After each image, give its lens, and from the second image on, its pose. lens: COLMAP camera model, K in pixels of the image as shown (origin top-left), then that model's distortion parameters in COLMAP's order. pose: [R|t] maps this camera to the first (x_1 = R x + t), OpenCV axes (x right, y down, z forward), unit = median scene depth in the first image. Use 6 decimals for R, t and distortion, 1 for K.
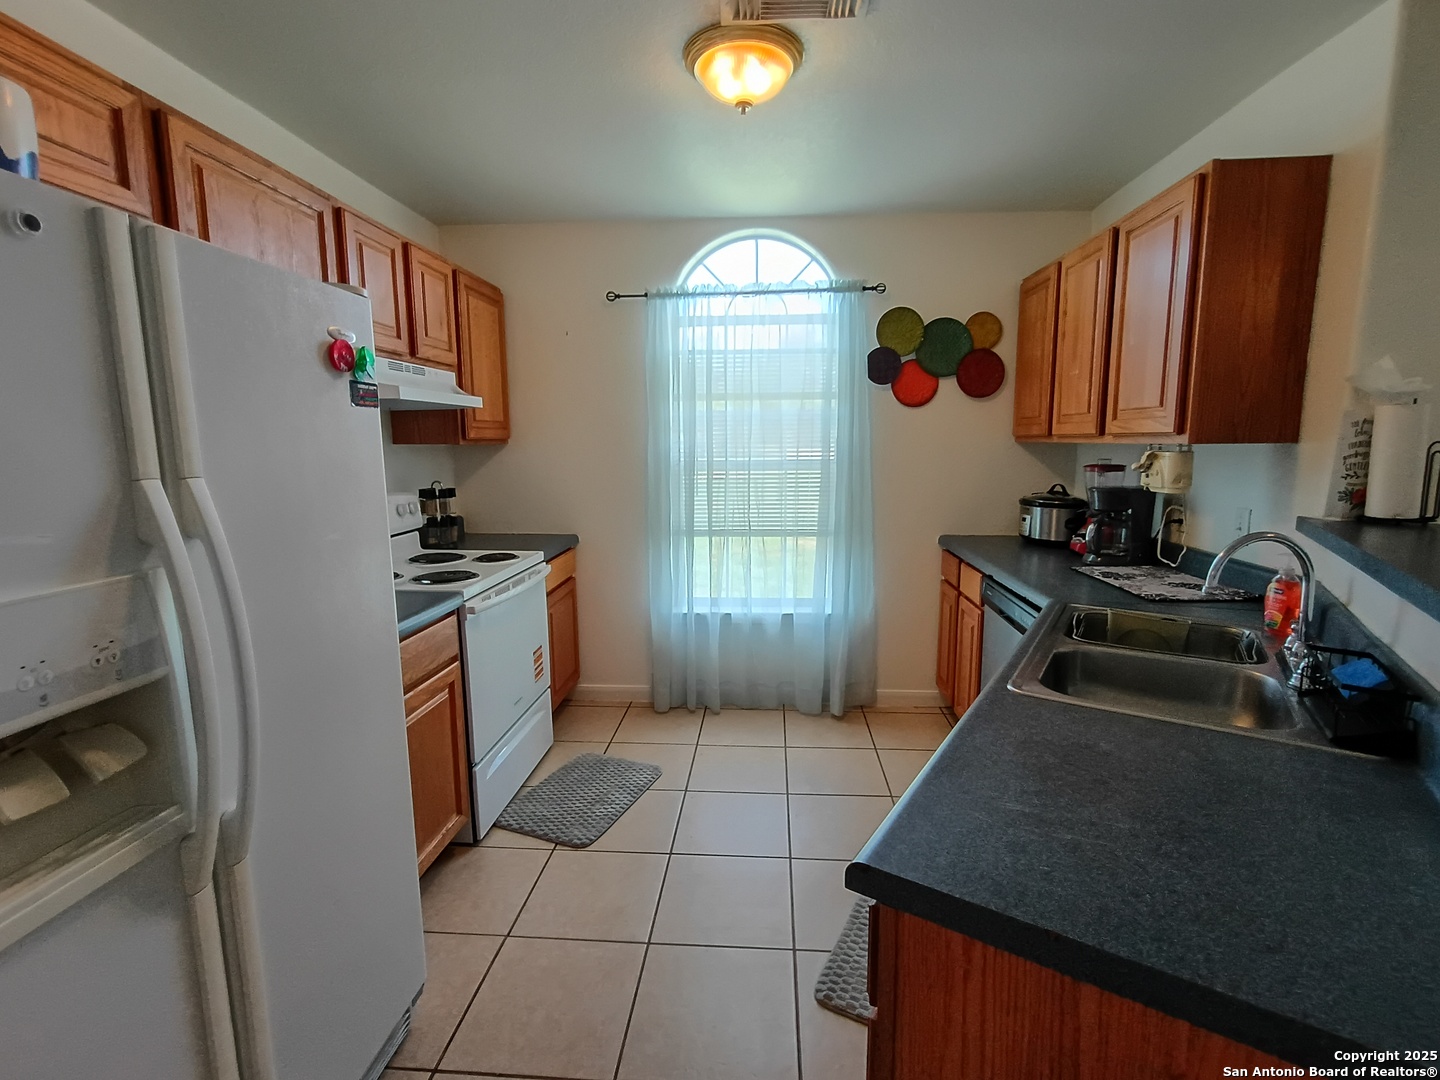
lens RADIAL K [[660.2, 0, 722.3], [0, 660.2, 537.7], [0, 0, 1]] dist [-0.001030, 0.000109]
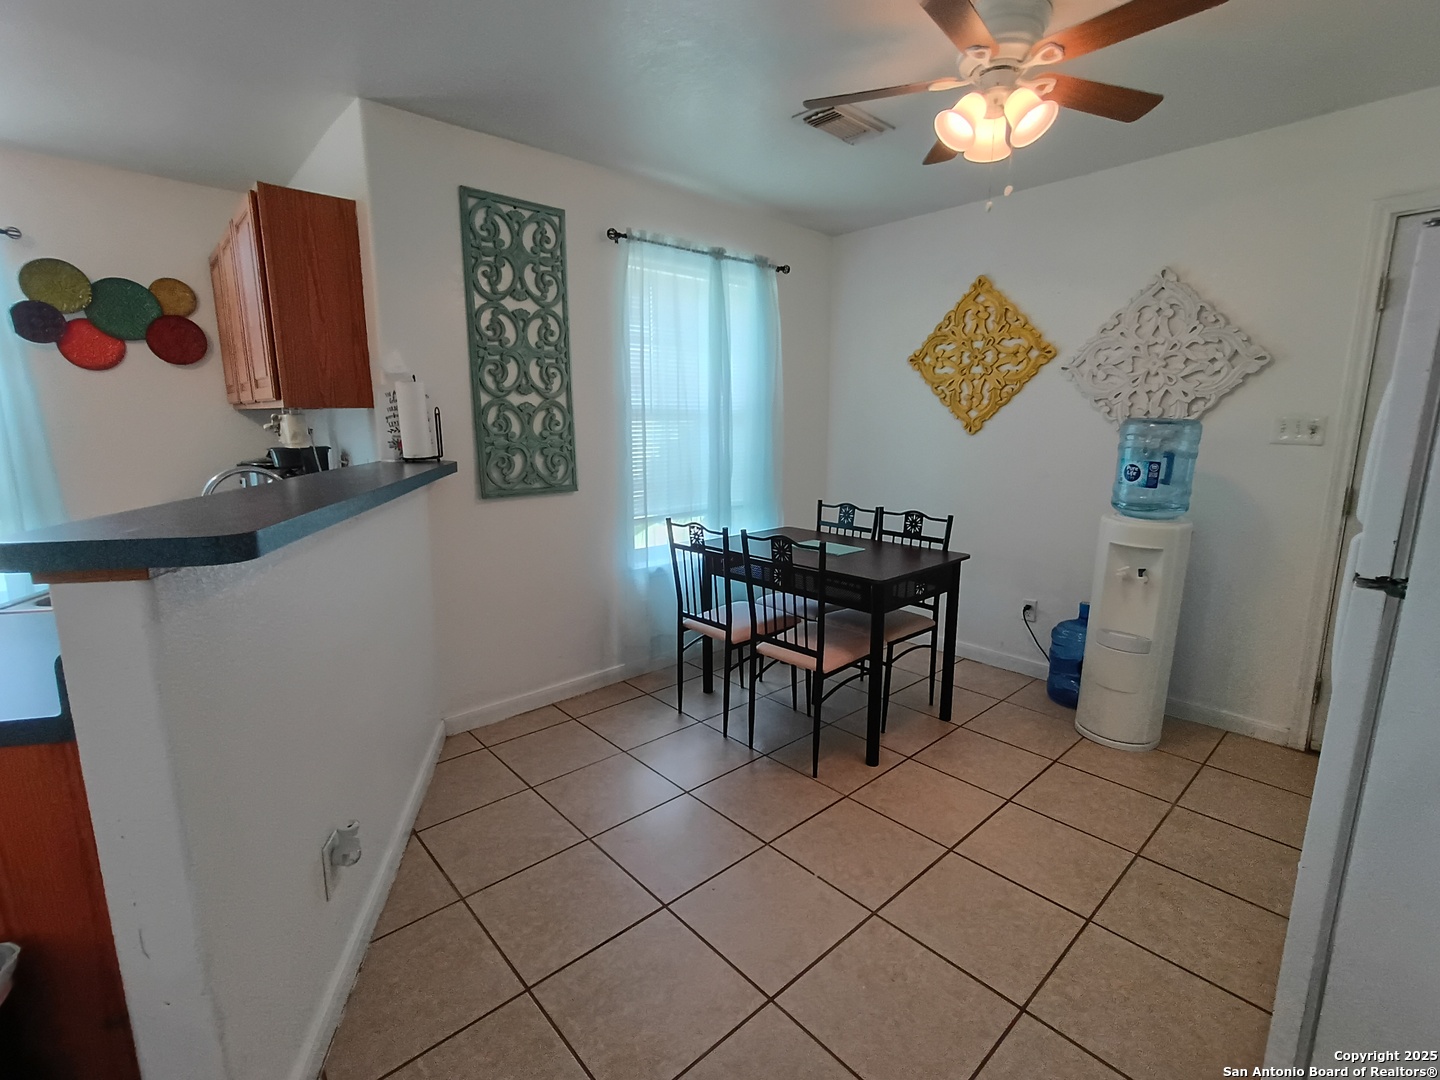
lens RADIAL K [[660.2, 0, 718.7], [0, 660.2, 541.2], [0, 0, 1]] dist [-0.001030, 0.000109]
pose [[0.691598, -0.123655, 0.711619, 0.209001], [0.097845, 0.992194, 0.077317, 0.057758], [-0.715624, 0.016156, 0.698299, -0.287761]]
